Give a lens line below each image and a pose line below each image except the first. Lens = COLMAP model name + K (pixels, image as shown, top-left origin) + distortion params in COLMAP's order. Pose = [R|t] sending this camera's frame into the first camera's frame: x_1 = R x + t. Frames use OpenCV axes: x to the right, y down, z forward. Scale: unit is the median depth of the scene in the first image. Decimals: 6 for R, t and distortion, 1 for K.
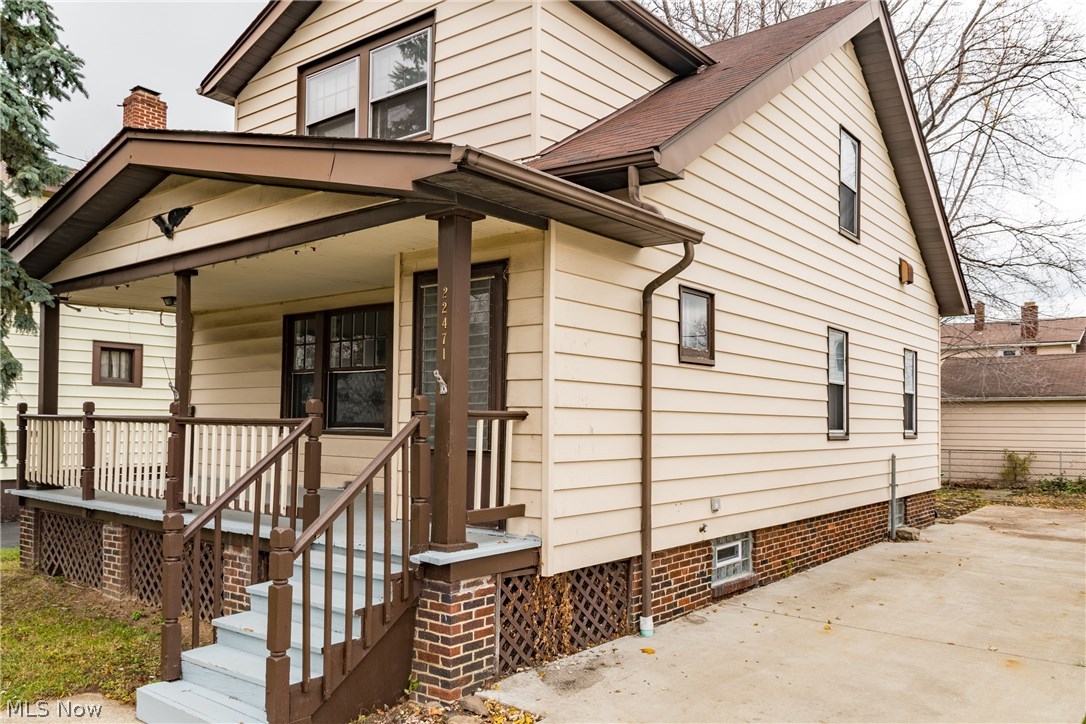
lens RADIAL K [[834.1, 0, 543.0], [0, 834.1, 362.0], [0, 0, 1]] dist [-0.000212, -0.001462]
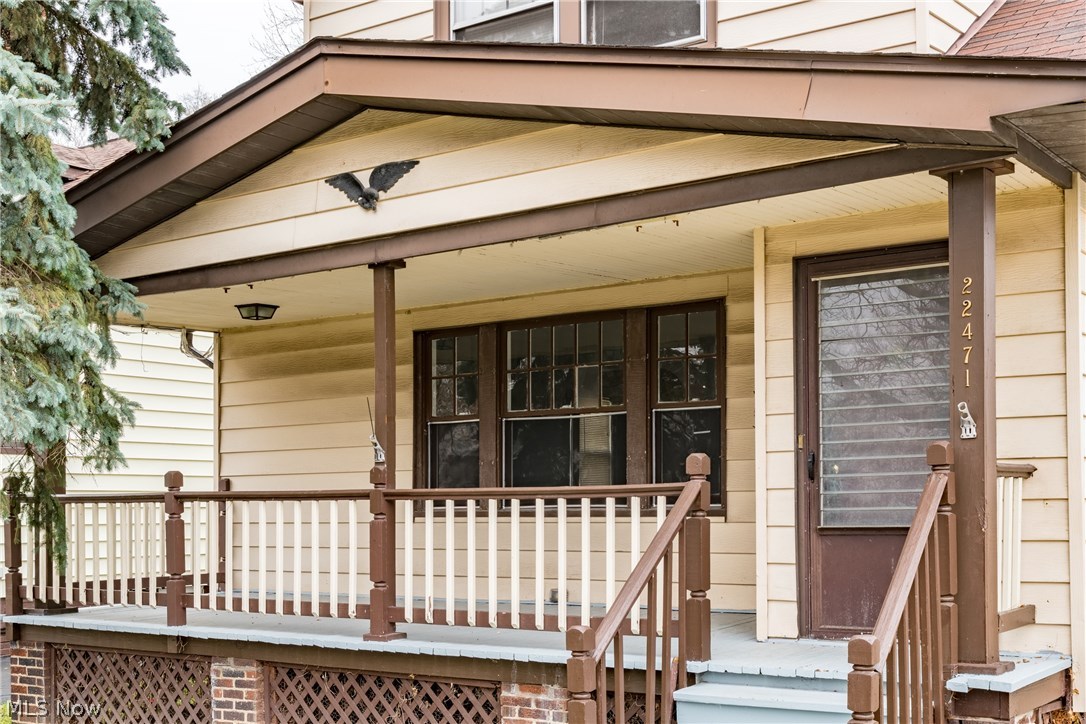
lens RADIAL K [[1359.5, 0, 539.8], [0, 1359.5, 429.6], [0, 0, 1]] dist [0.003095, -0.000121]
pose [[0.999357, -0.018490, 0.030730, -0.345957], [0.017998, 0.999707, 0.016205, 0.005352], [-0.031021, -0.015642, 0.999396, -0.048015]]
